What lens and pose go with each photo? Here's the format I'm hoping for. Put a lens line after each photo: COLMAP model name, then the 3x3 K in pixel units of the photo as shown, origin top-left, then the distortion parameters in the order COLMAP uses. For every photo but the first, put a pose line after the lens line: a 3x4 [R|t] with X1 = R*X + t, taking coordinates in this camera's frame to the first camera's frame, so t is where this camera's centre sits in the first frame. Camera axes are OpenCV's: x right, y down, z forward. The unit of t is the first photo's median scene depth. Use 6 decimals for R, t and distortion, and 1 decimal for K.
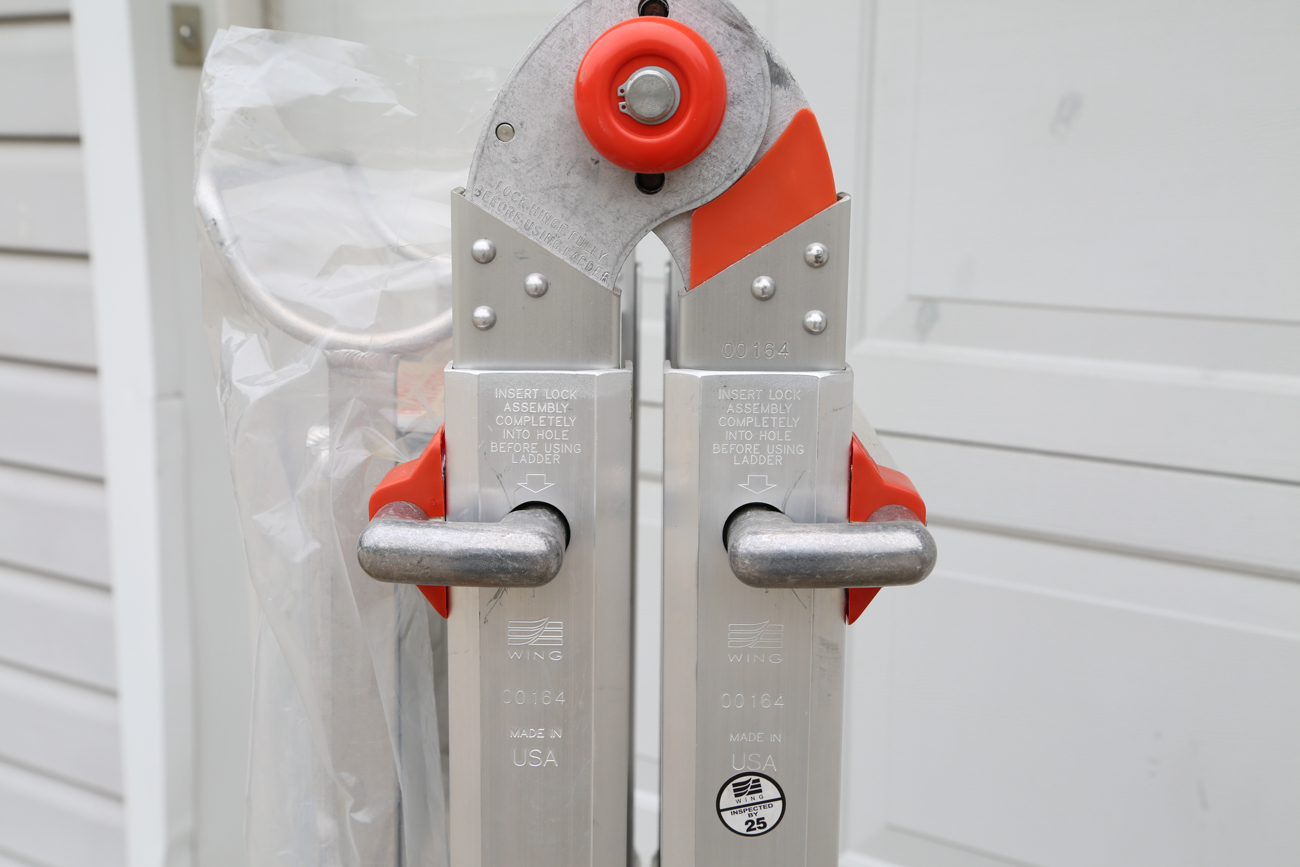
lens RADIAL K [[1608.4, 0, 650.0], [0, 1608.4, 433.5], [0, 0, 1]] dist [0.019595, 0.010568]
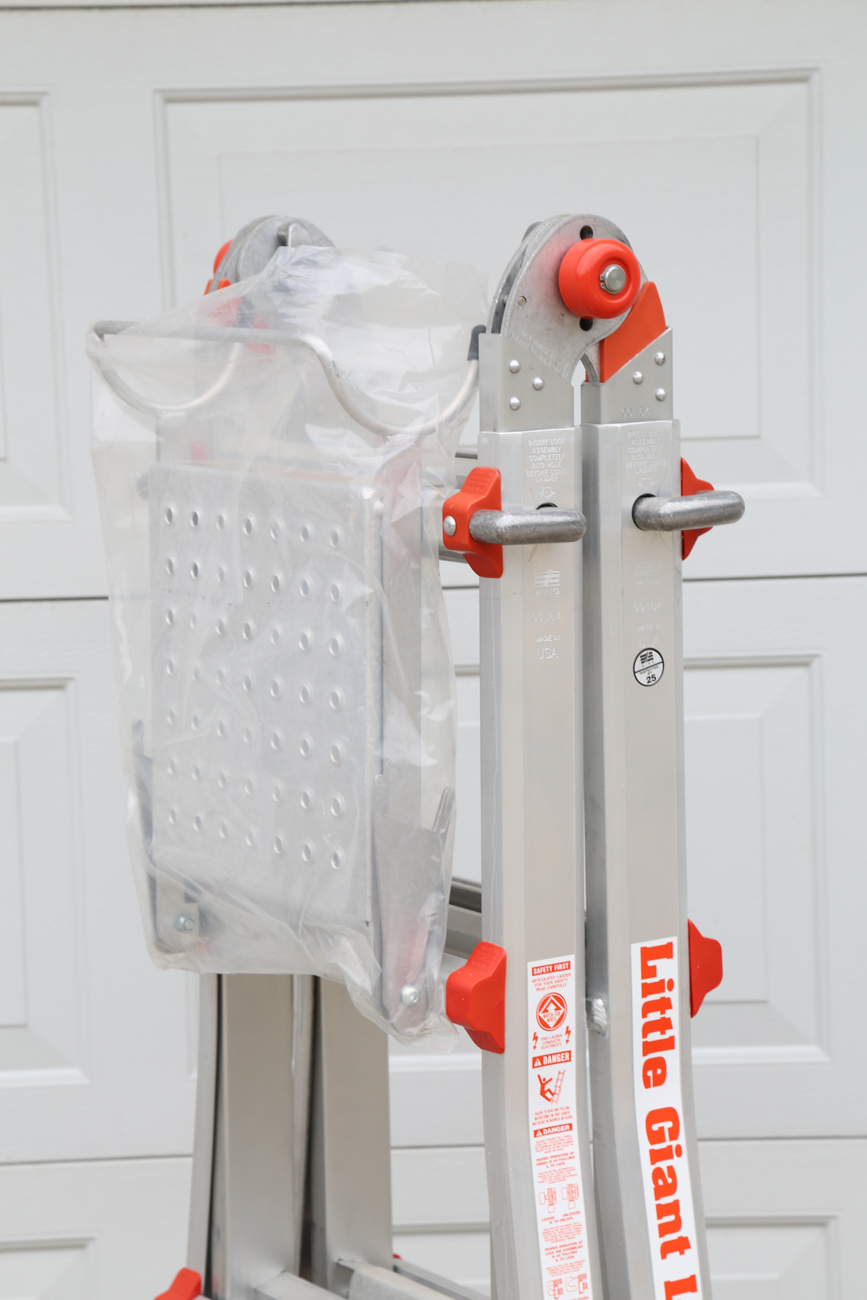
lens RADIAL K [[3934.2, 0, 433.5], [0, 3934.2, 650.0], [0, 0, 1]] dist [0.590347, 1.612644]
pose [[0.820334, -0.094703, 0.563989, -2.687334], [0.141942, 0.989051, -0.040379, 0.366146], [-0.553990, 0.113178, 0.824794, -2.563360]]
